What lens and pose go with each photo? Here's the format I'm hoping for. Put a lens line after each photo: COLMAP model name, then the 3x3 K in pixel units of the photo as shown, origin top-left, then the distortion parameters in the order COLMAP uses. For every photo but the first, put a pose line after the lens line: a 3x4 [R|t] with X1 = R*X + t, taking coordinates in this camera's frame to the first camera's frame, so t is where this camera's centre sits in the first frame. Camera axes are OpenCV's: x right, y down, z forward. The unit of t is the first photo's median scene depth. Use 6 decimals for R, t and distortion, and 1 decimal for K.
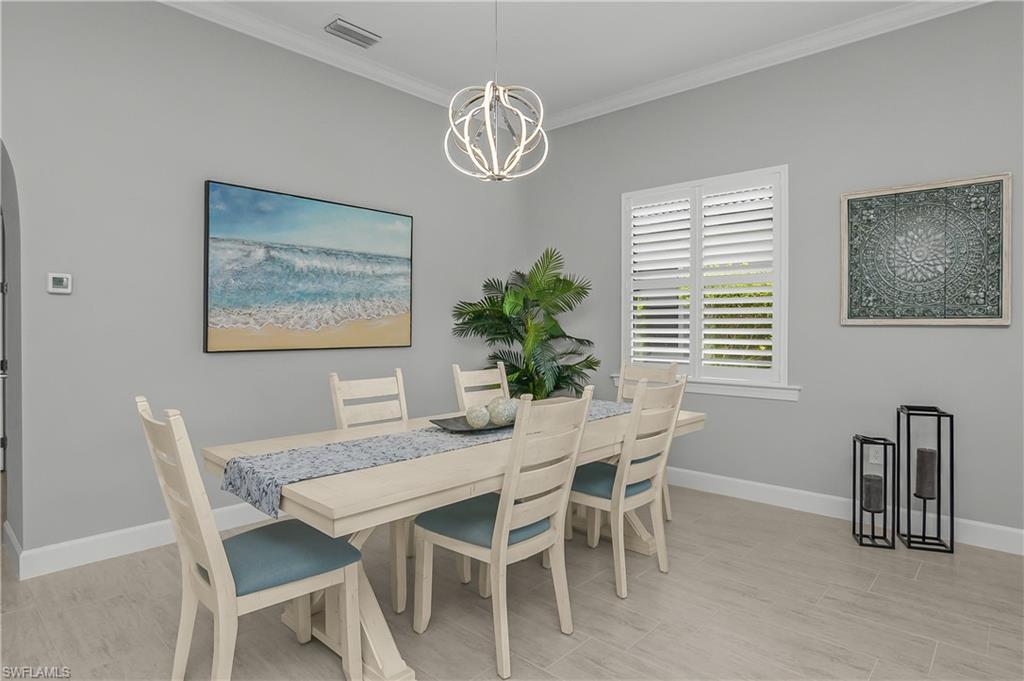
lens RADIAL K [[554.7, 0, 511.5], [0, 554.7, 335.6], [0, 0, 1]] dist [-0.006806, -0.000283]
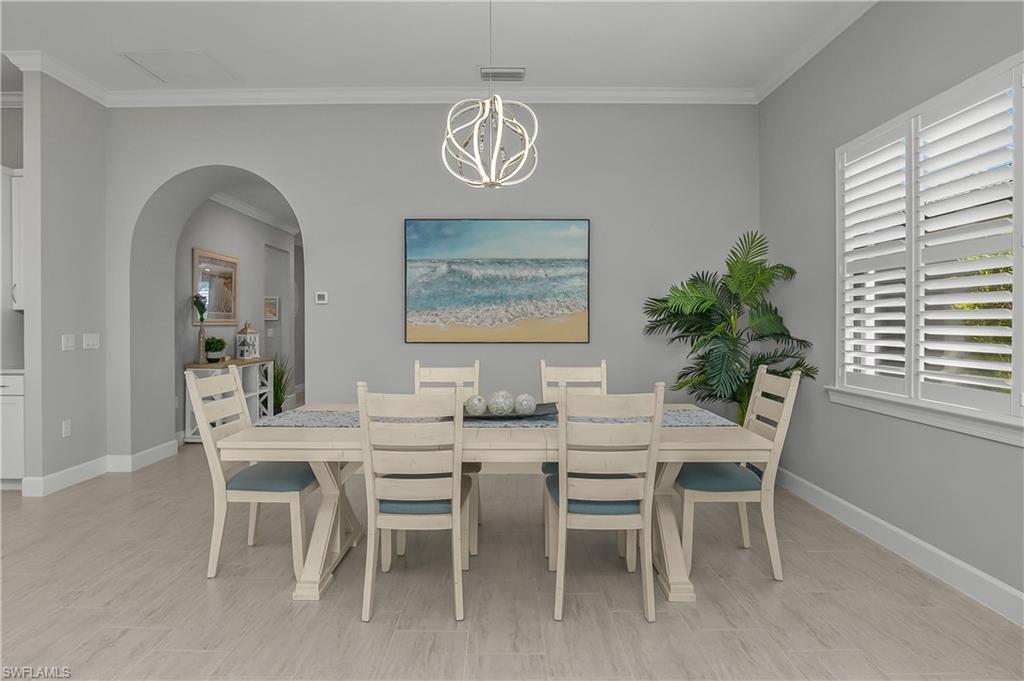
lens RADIAL K [[531.1, 0, 509.2], [0, 531.1, 333.4], [0, 0, 1]] dist [-0.012767, -0.001321]
pose [[0.698285, 0.011324, -0.715731, 0.500368], [-0.010534, 0.999929, 0.005543, -0.002912], [0.715743, 0.003669, 0.698354, 0.216499]]
